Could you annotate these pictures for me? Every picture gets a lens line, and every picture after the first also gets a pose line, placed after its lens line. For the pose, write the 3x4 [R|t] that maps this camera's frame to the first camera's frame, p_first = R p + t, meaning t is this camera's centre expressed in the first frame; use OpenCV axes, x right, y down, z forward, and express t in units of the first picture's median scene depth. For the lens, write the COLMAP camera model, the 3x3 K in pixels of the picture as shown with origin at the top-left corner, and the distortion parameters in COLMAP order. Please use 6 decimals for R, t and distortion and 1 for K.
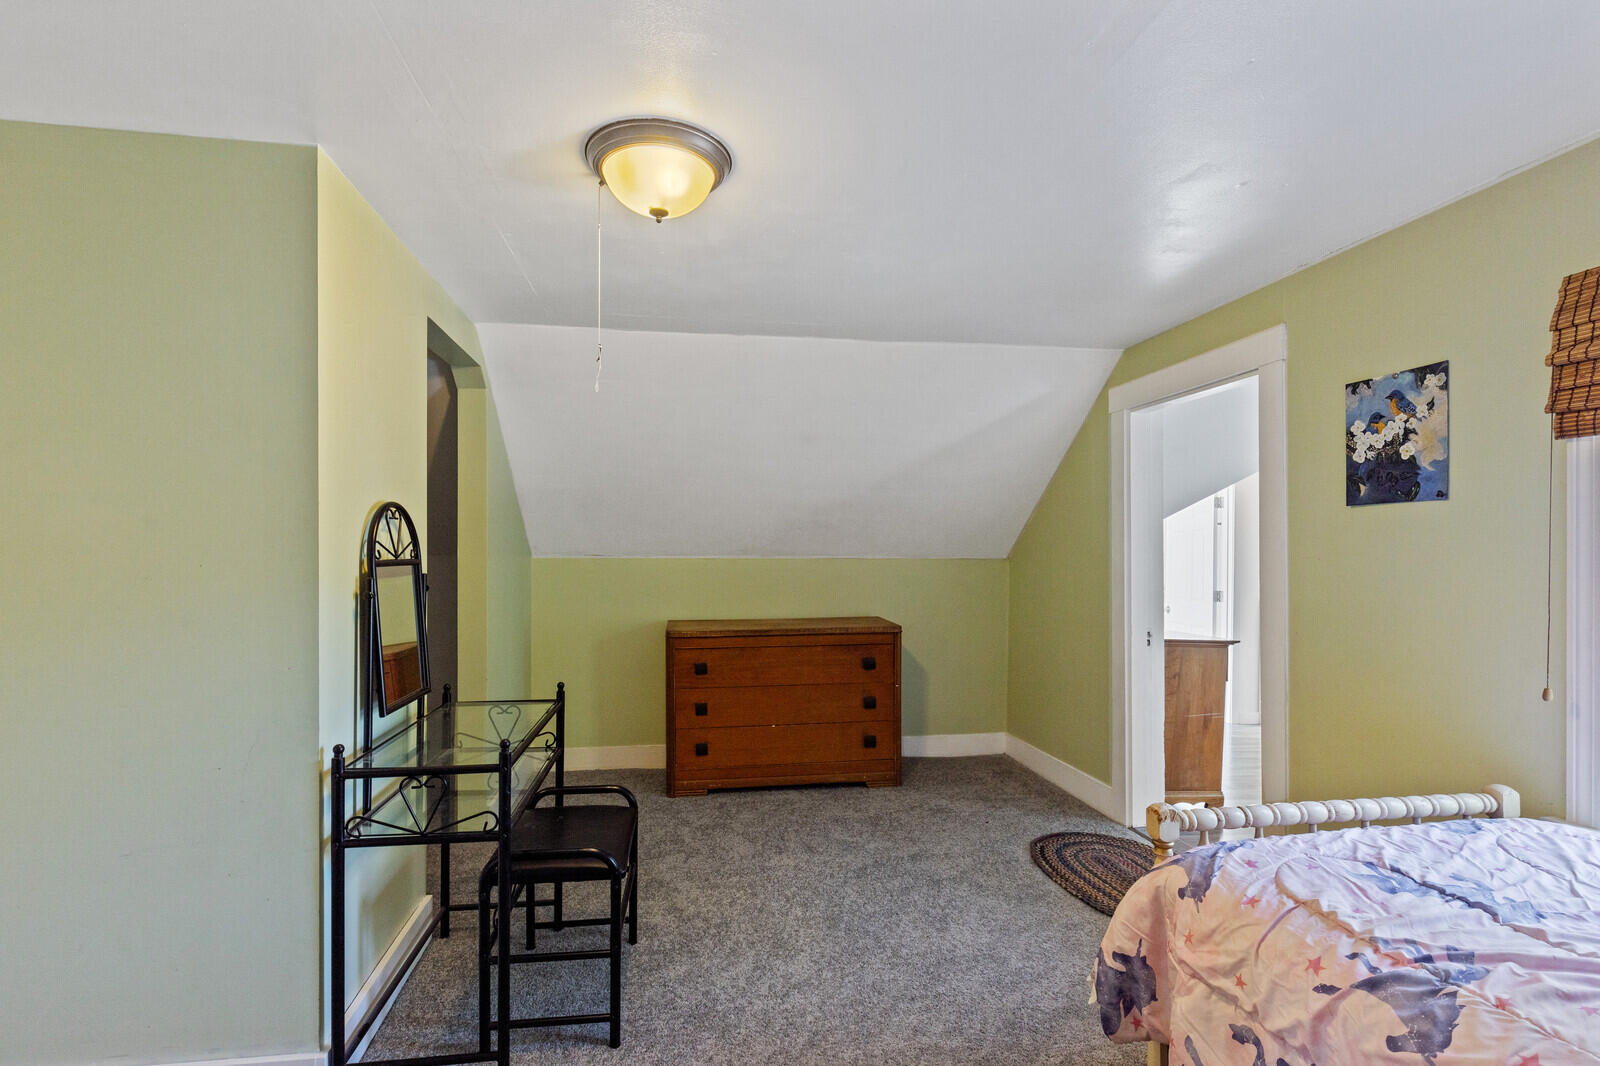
lens RADIAL K [[748.3, 0, 762.8], [0, 748.3, 554.2], [0, 0, 1]] dist [0.002439, -0.000089]
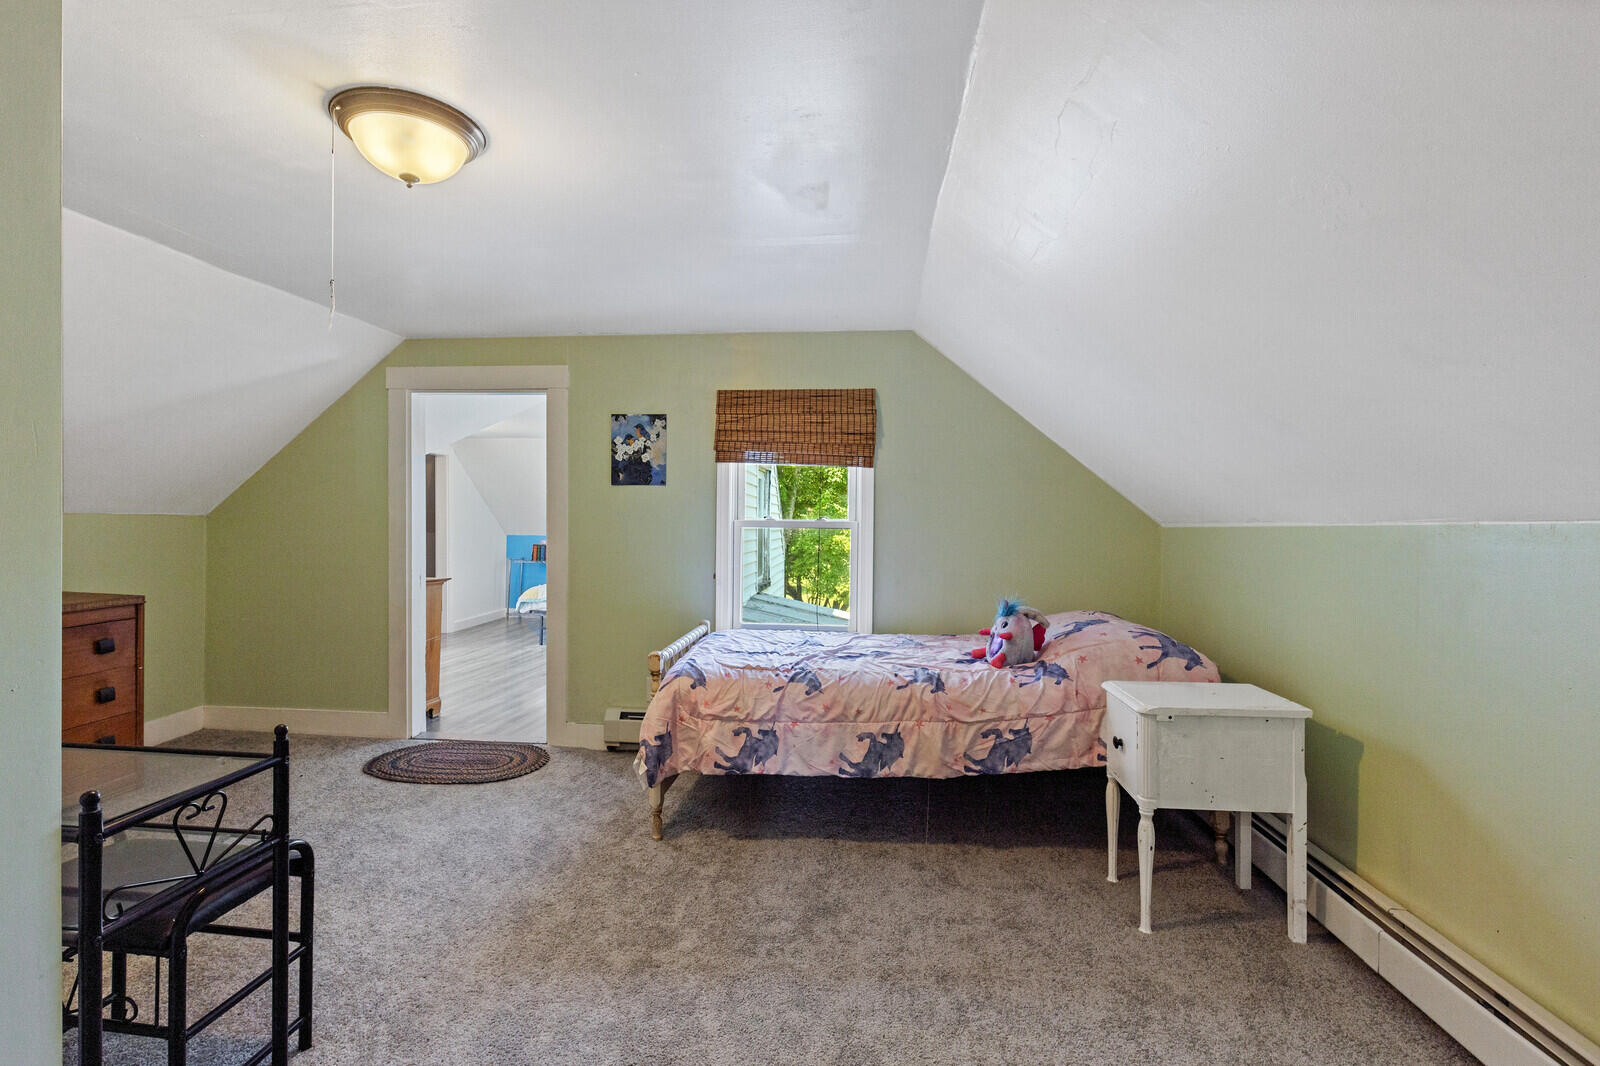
lens RADIAL K [[744.4, 0, 796.6], [0, 744.4, 526.8], [0, 0, 1]] dist [0.000044, -0.000448]
pose [[0.233457, -0.011152, 0.972303, -0.836944], [-0.008107, 0.999877, 0.013414, 0.006306], [-0.972333, -0.011014, 0.233338, 0.195059]]
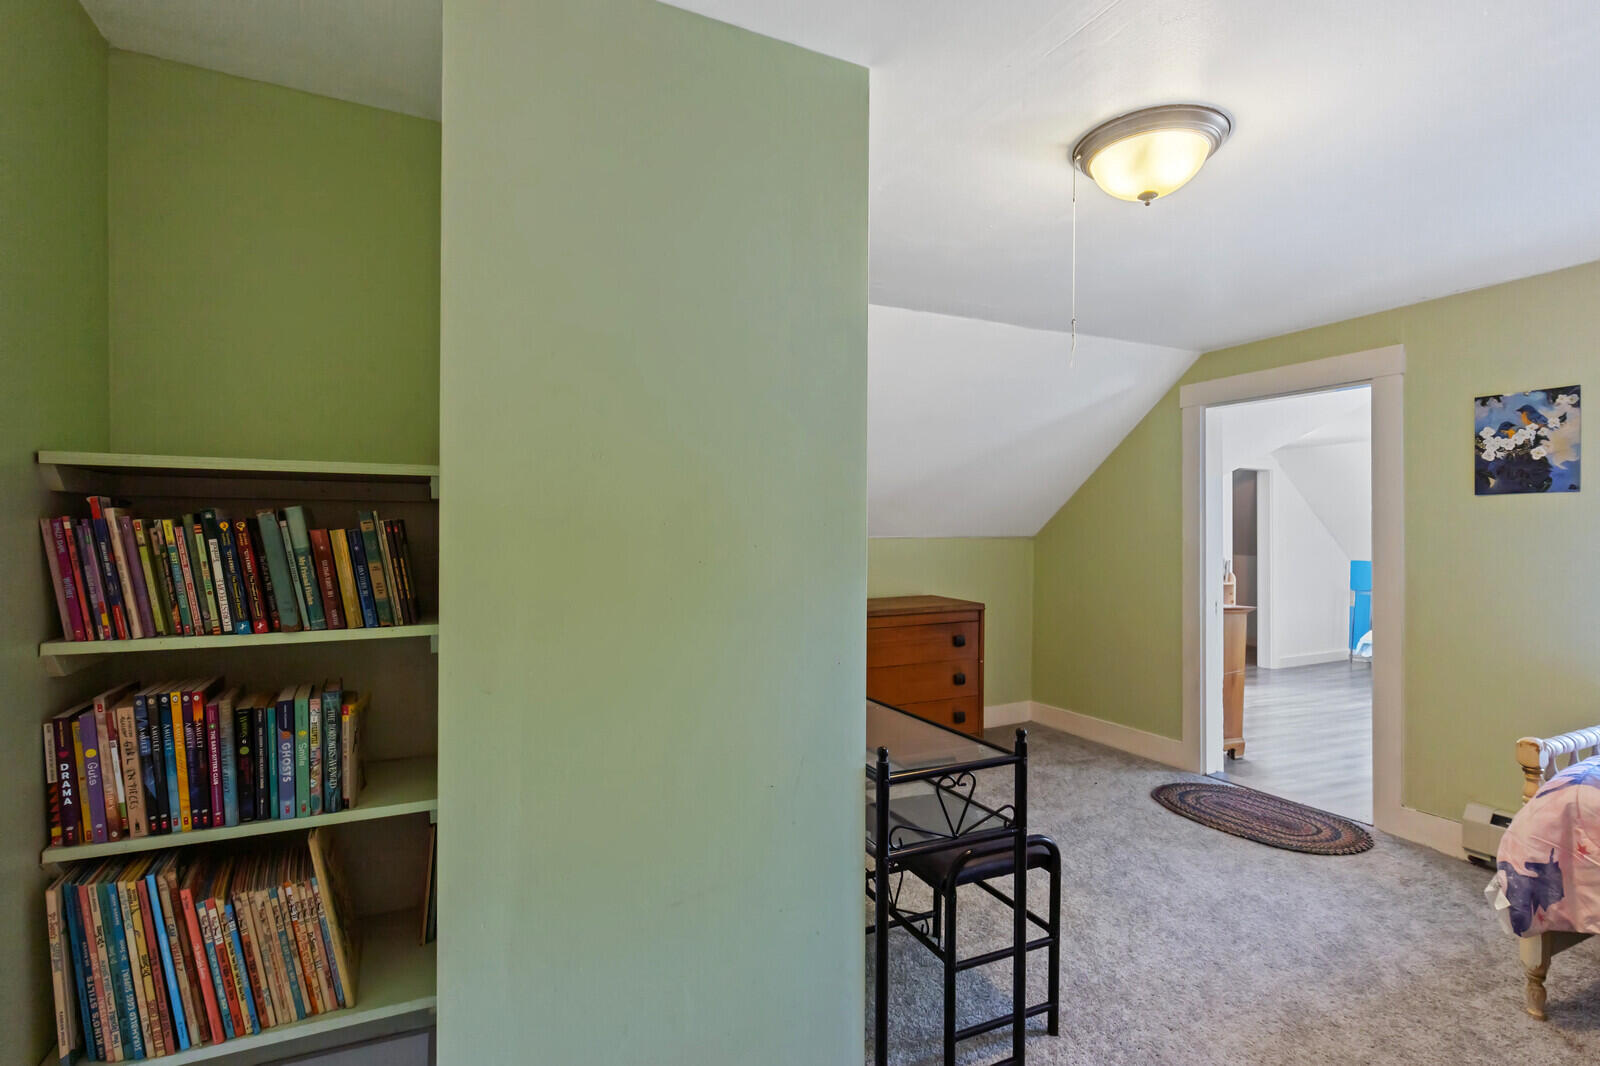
lens RADIAL K [[776.2, 0, 781.3], [0, 776.2, 534.2], [0, 0, 1]] dist [0.002237, -0.000036]
pose [[0.951907, 0.000134, 0.306386, -0.765052], [-0.000300, 1.000000, 0.000494, 0.001044], [-0.306386, -0.000562, 0.951907, 0.126065]]
